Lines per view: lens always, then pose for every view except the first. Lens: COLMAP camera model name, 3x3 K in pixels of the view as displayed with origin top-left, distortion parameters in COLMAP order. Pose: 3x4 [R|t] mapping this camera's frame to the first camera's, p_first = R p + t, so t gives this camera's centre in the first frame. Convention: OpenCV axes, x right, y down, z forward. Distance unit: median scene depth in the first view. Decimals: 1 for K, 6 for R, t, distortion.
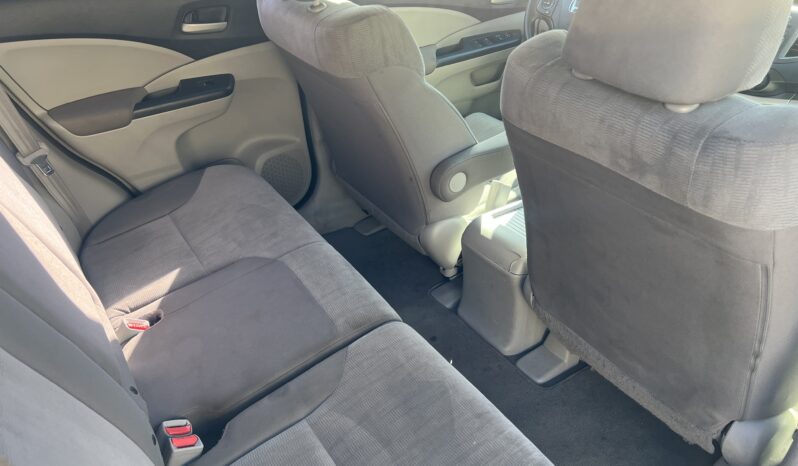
lens RADIAL K [[589.6, 0, 399.0], [0, 589.6, 233.0], [0, 0, 1]] dist [0.103036, -0.174776]
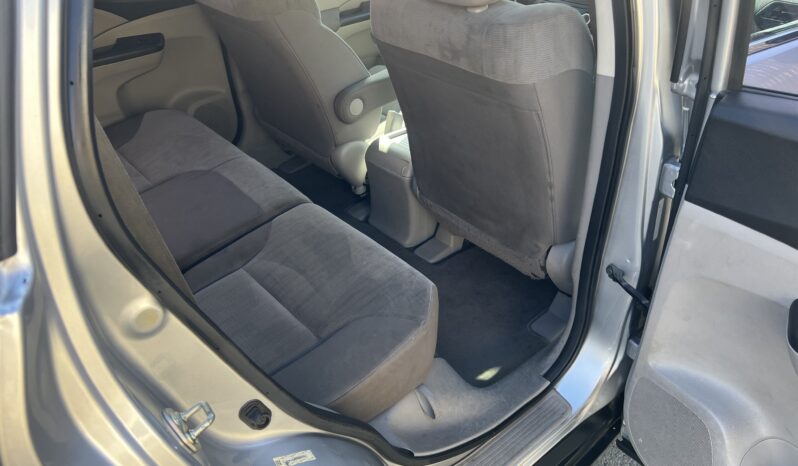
lens RADIAL K [[589.6, 0, 399.0], [0, 589.6, 233.0], [0, 0, 1]] dist [0.103036, -0.174776]
pose [[0.992845, -0.070220, 0.096578, 0.051811], [0.069446, 0.997521, 0.011358, 0.179366], [-0.097136, -0.004570, 0.995261, -0.269261]]
